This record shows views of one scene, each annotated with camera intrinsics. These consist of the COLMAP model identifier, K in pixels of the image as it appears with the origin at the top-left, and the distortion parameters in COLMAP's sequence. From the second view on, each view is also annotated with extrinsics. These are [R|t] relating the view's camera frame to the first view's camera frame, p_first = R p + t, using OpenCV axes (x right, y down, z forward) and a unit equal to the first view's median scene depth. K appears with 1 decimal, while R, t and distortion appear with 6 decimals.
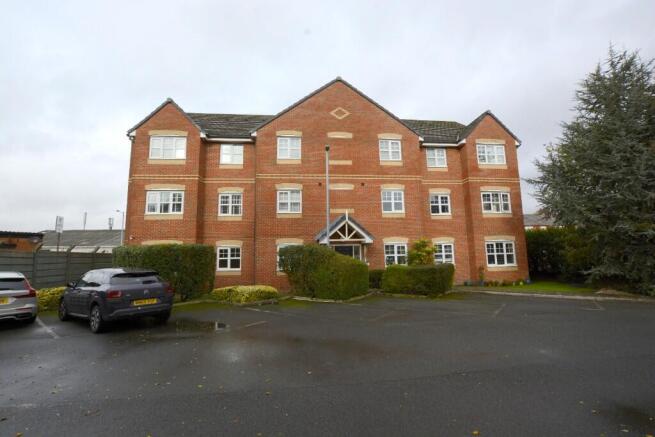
lens RADIAL K [[293.3, 0, 324.9], [0, 293.3, 218.5], [0, 0, 1]] dist [-0.026551, 0.000277]
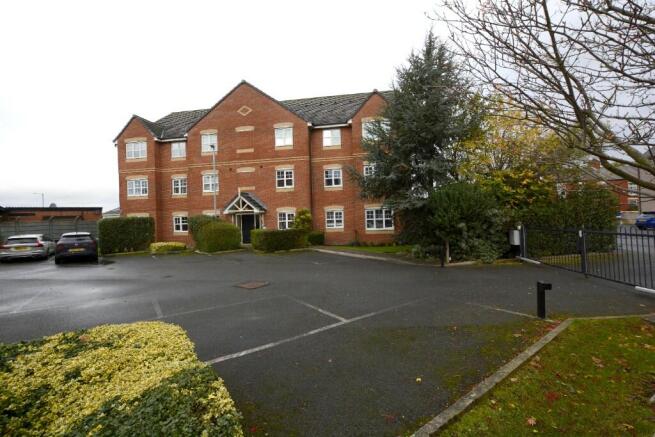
lens RADIAL K [[293.3, 0, 324.9], [0, 293.3, 218.5], [0, 0, 1]] dist [-0.026551, 0.000277]
pose [[0.964040, -0.009510, -0.265589, 0.738852], [0.046675, 0.989885, 0.133975, -0.050957], [0.261628, -0.141553, 0.954732, -0.191311]]
